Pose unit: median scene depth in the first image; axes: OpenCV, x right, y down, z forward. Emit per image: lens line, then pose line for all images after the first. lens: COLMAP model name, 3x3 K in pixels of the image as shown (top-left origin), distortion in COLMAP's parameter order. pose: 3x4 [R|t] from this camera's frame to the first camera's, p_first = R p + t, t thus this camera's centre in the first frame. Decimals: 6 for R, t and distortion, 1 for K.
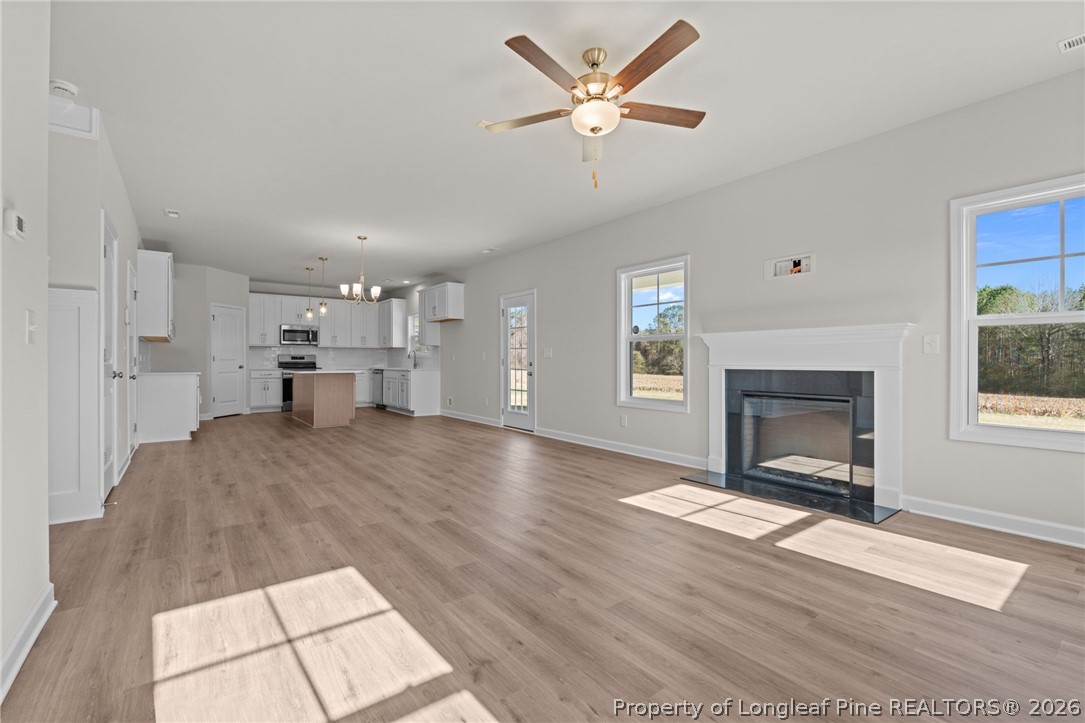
lens RADIAL K [[474.9, 0, 540.4], [0, 474.9, 360.2], [0, 0, 1]] dist [-0.011219, 0.001971]
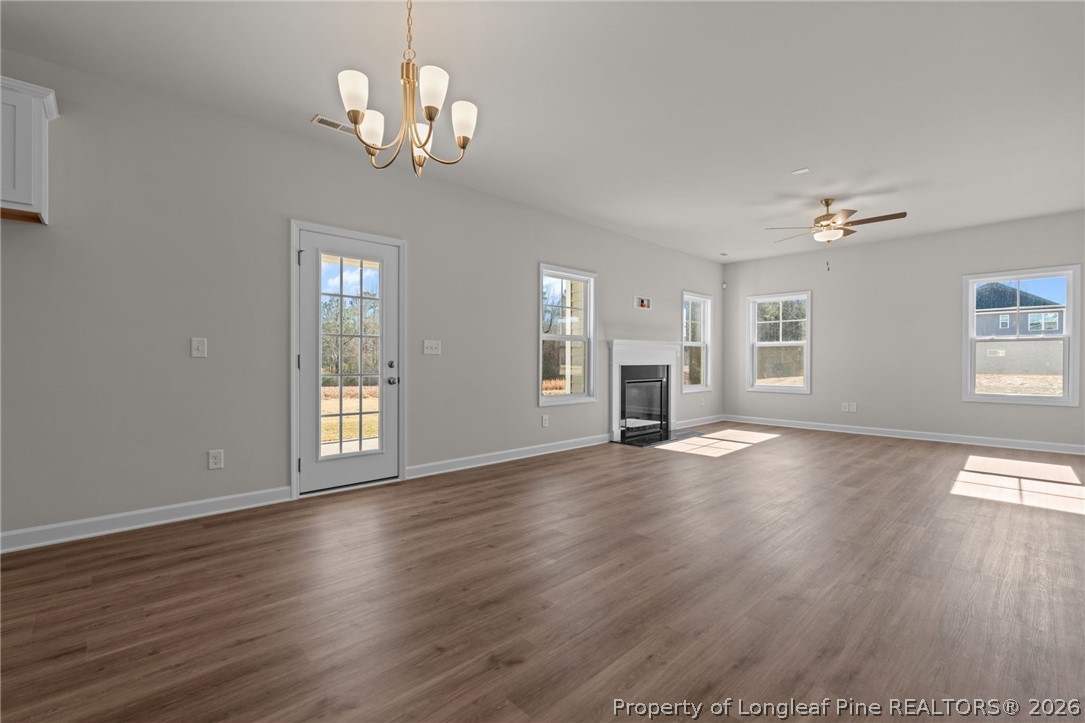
lens RADIAL K [[474.9, 0, 547.5], [0, 474.9, 360.5], [0, 0, 1]] dist [-0.011219, 0.001971]
pose [[-0.109746, -0.003000, 0.993955, -0.914576], [-0.003897, 0.999989, 0.002588, 0.001367], [-0.993952, -0.003590, -0.109757, 1.274604]]
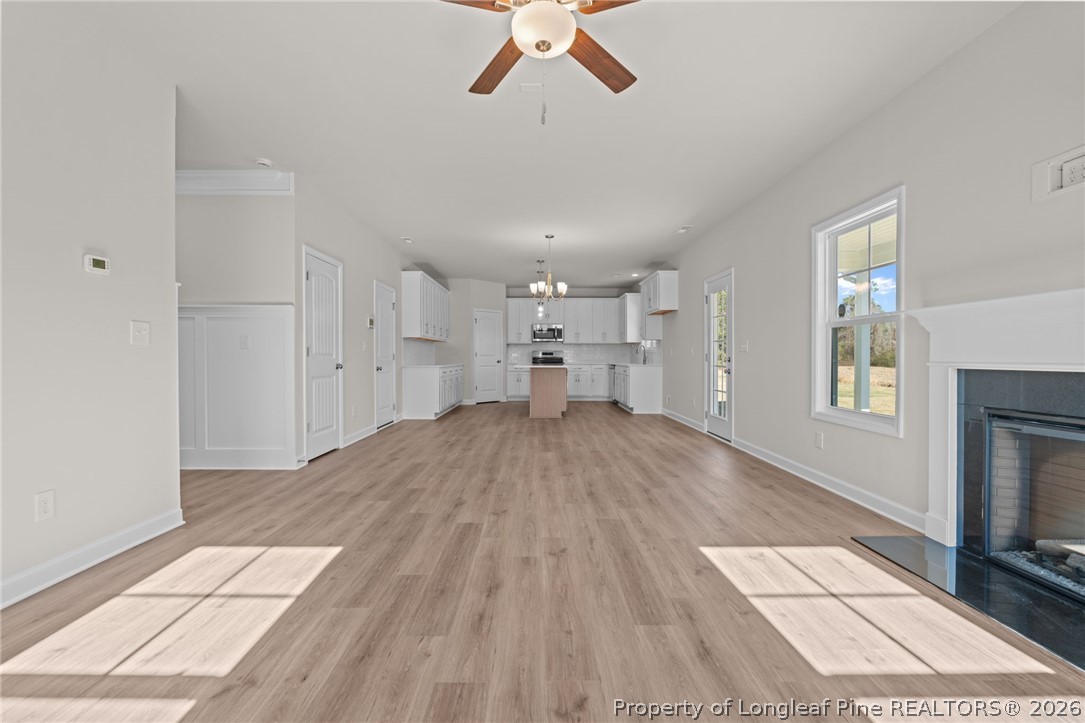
lens RADIAL K [[474.9, 0, 536.5], [0, 474.9, 361.6], [0, 0, 1]] dist [-0.011219, 0.001971]
pose [[0.798078, 0.005175, -0.602532, 0.304420], [0.002164, 0.999932, 0.011455, 0.002243], [0.602550, -0.010446, 0.798012, 0.212536]]
